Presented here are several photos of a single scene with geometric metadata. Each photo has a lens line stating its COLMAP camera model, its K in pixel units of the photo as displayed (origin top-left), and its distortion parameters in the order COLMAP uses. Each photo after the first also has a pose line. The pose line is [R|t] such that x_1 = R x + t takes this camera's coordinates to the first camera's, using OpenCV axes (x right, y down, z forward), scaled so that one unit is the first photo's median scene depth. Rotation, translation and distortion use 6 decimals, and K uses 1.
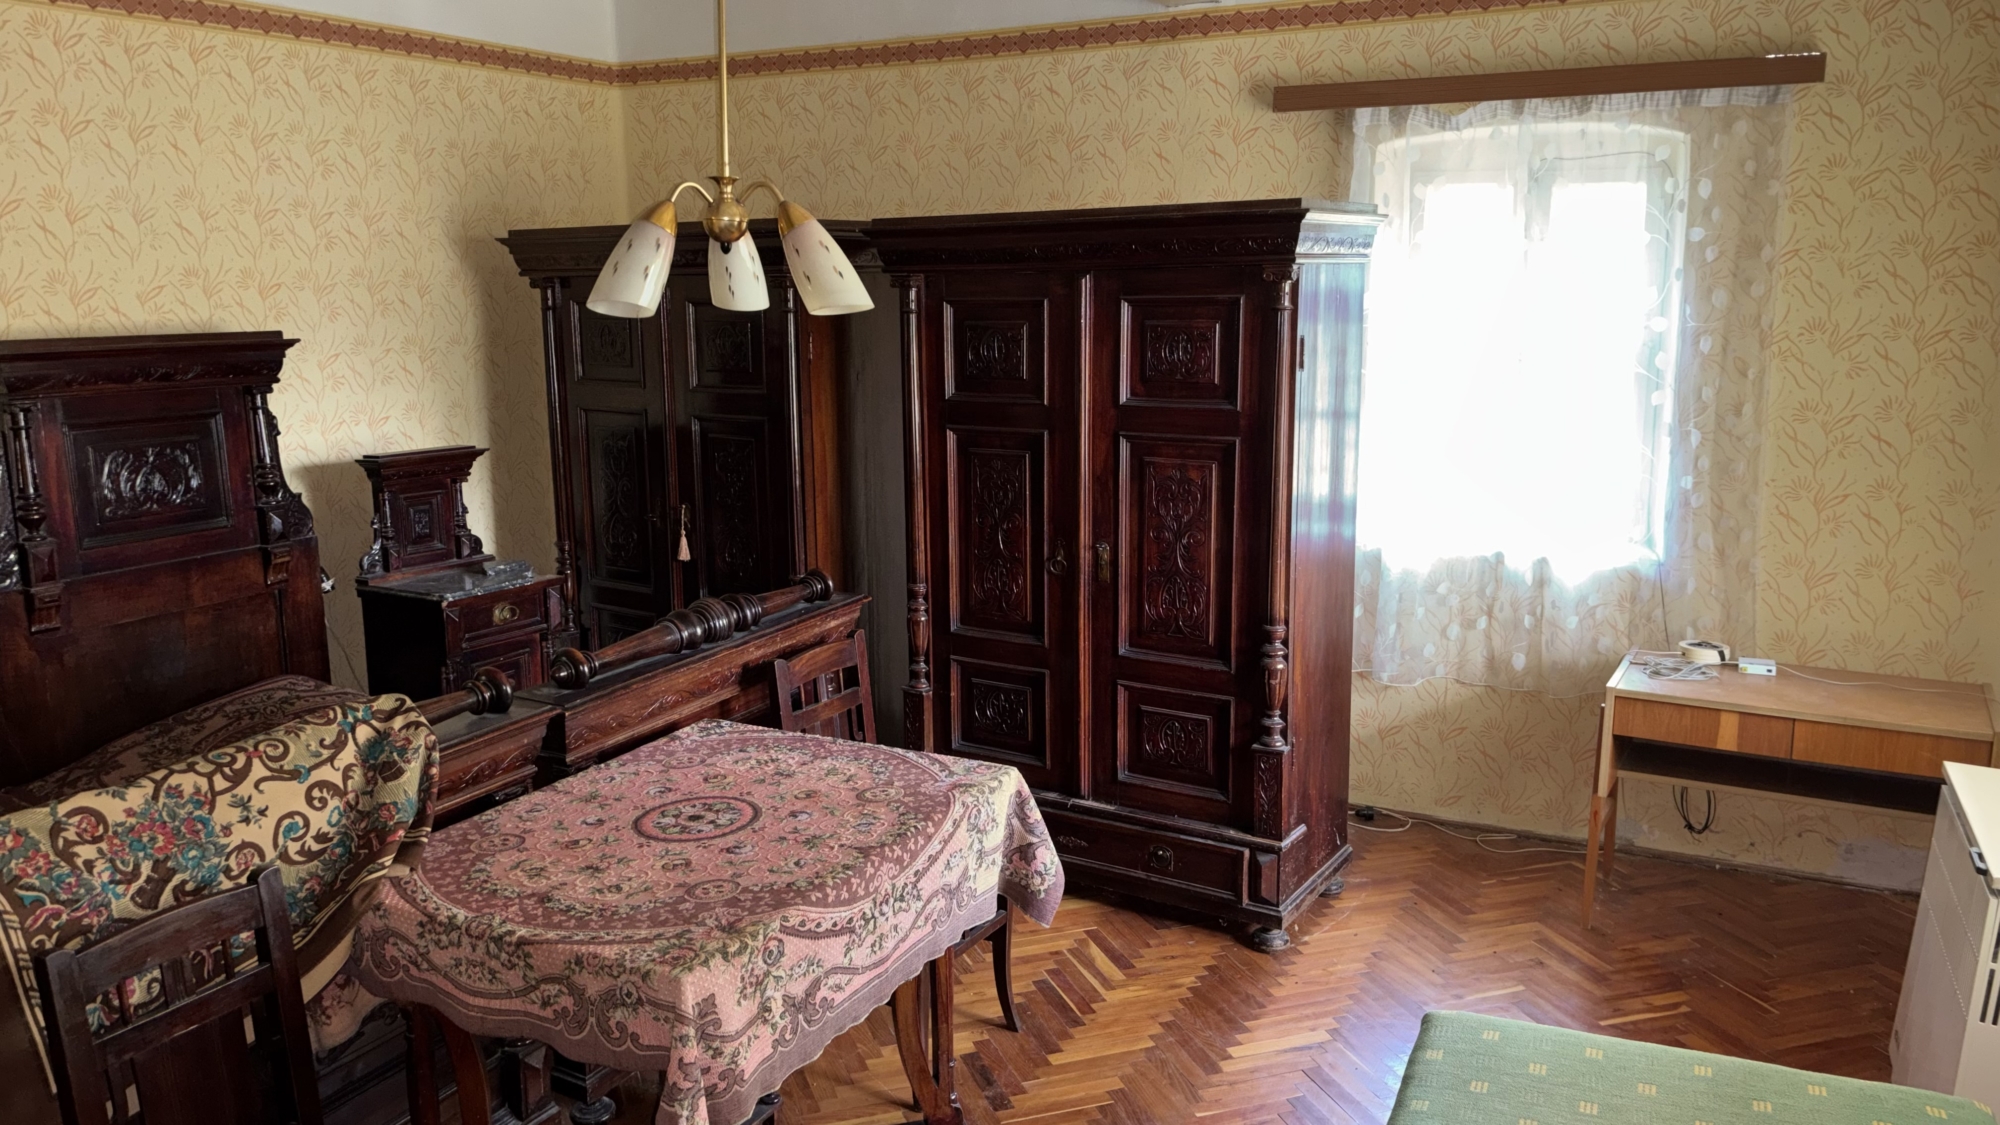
lens RADIAL K [[1532.4, 0, 1000.0], [0, 1532.4, 562.5], [0, 0, 1]] dist [0.073449, -0.003605]
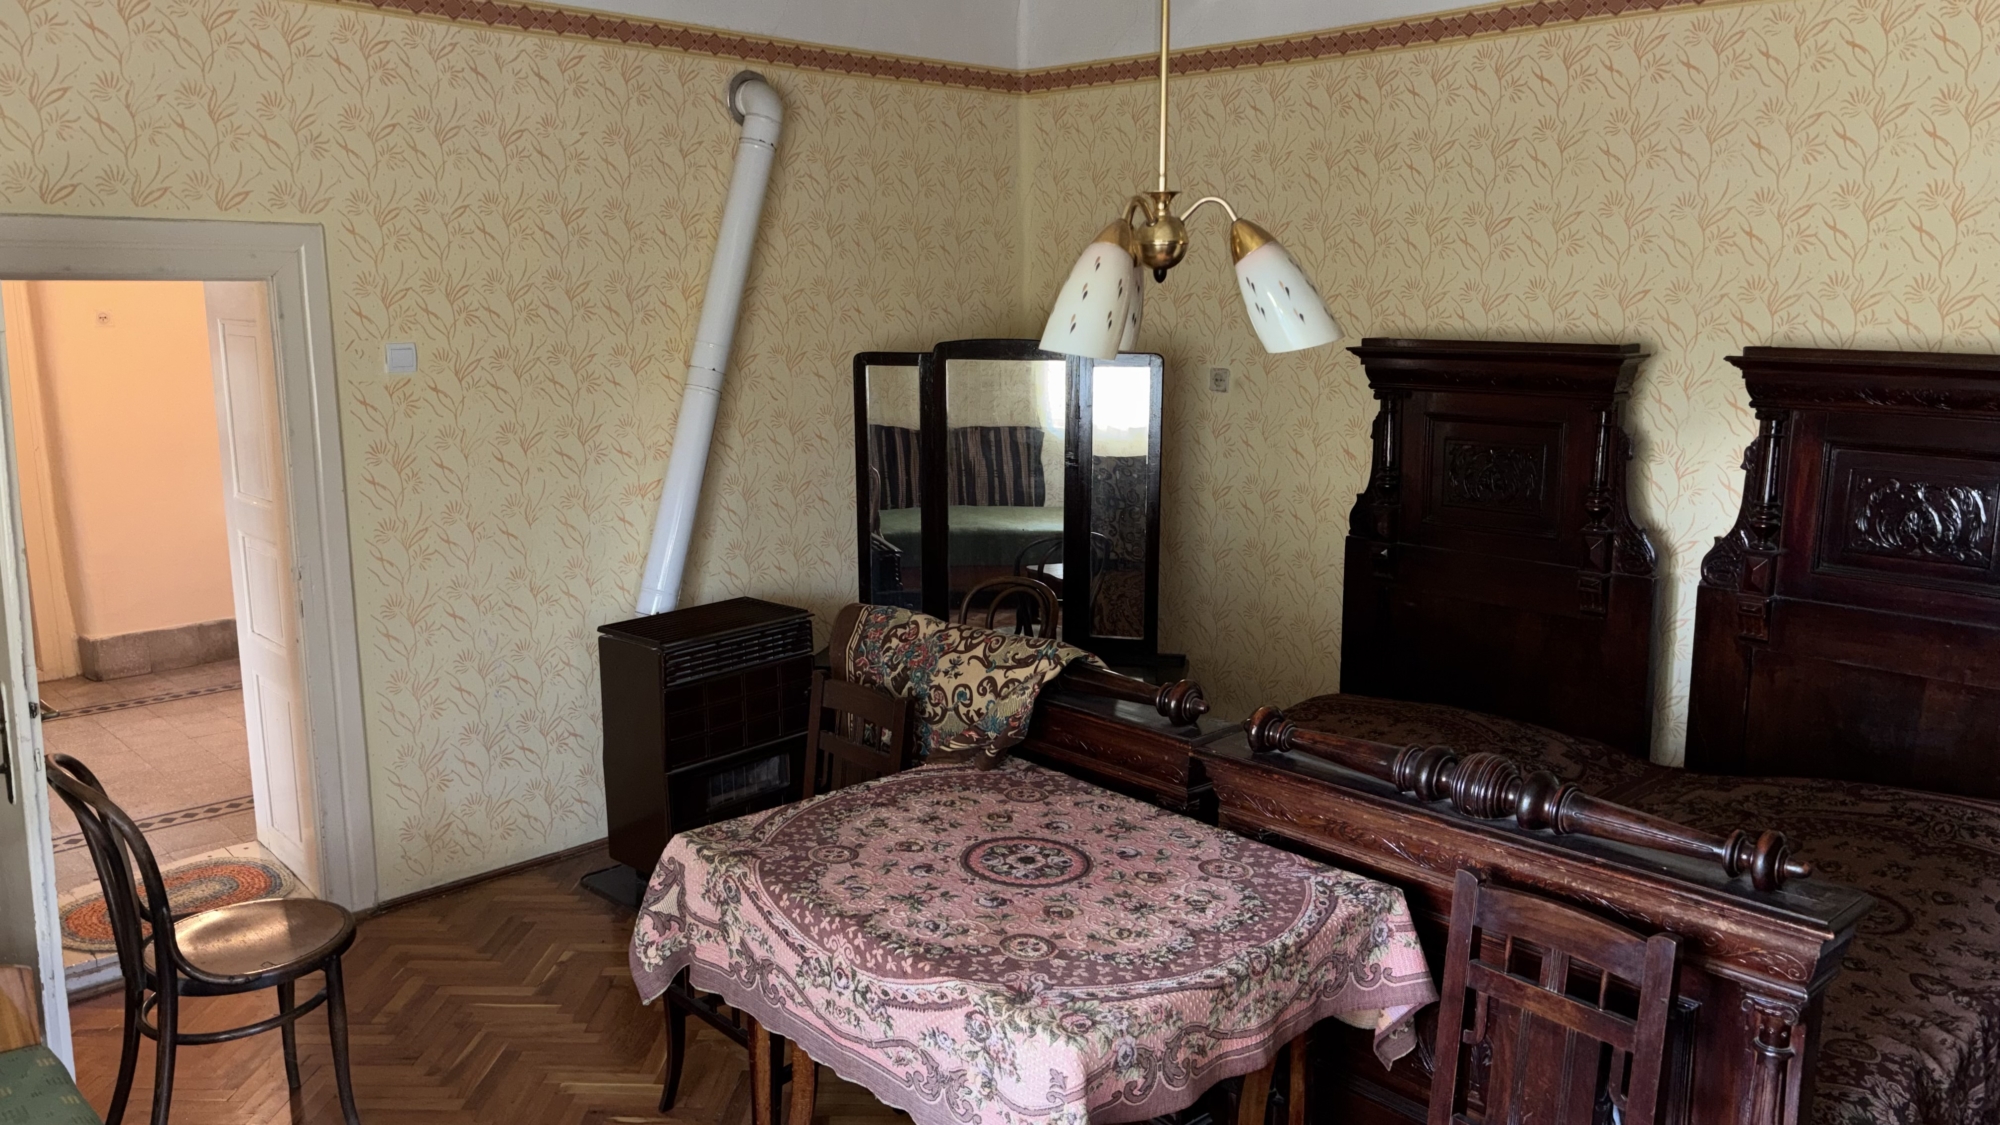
lens RADIAL K [[1532.4, 0, 1000.0], [0, 1532.4, 562.5], [0, 0, 1]] dist [0.073449, -0.003605]
pose [[-0.359781, 0.188563, -0.913784, 0.720300], [-0.163015, 0.951599, 0.260550, -0.287676], [0.918686, 0.242702, -0.311628, 1.350921]]
